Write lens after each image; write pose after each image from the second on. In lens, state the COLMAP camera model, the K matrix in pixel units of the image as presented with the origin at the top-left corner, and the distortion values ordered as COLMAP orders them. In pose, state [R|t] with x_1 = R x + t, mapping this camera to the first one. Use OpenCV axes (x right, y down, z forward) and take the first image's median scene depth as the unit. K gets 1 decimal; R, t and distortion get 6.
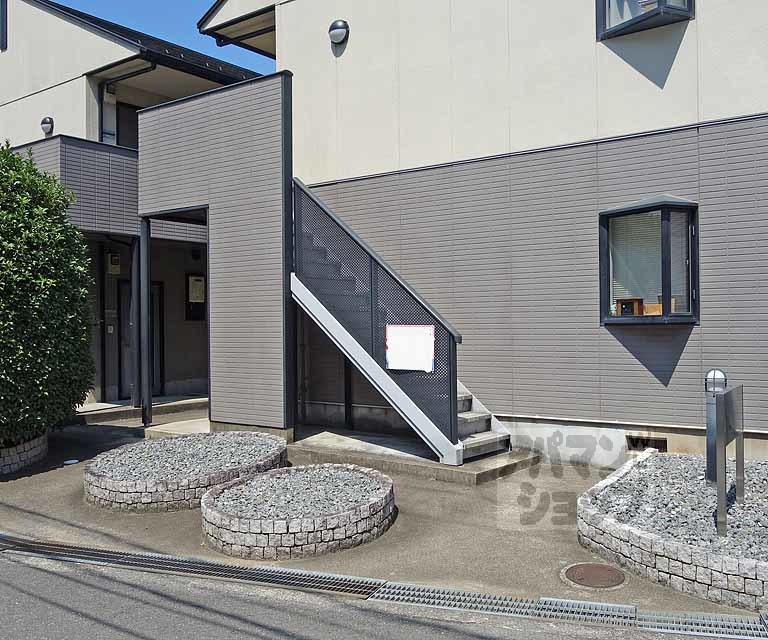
lens RADIAL K [[785.1, 0, 395.2], [0, 785.1, 322.4], [0, 0, 1]] dist [-0.022052, -0.001305]
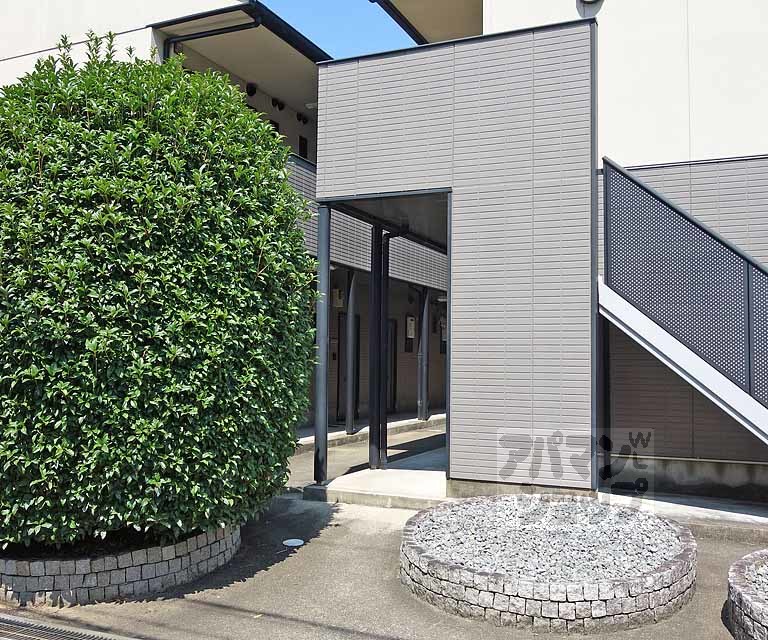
lens RADIAL K [[782.1, 0, 370.8], [0, 782.1, 318.0], [0, 0, 1]] dist [-0.026623, 0.002537]
pose [[0.978054, 0.031875, 0.205898, -0.532056], [-0.020671, 0.998197, -0.056343, 0.020852], [-0.207323, 0.050850, 0.976950, 0.333876]]
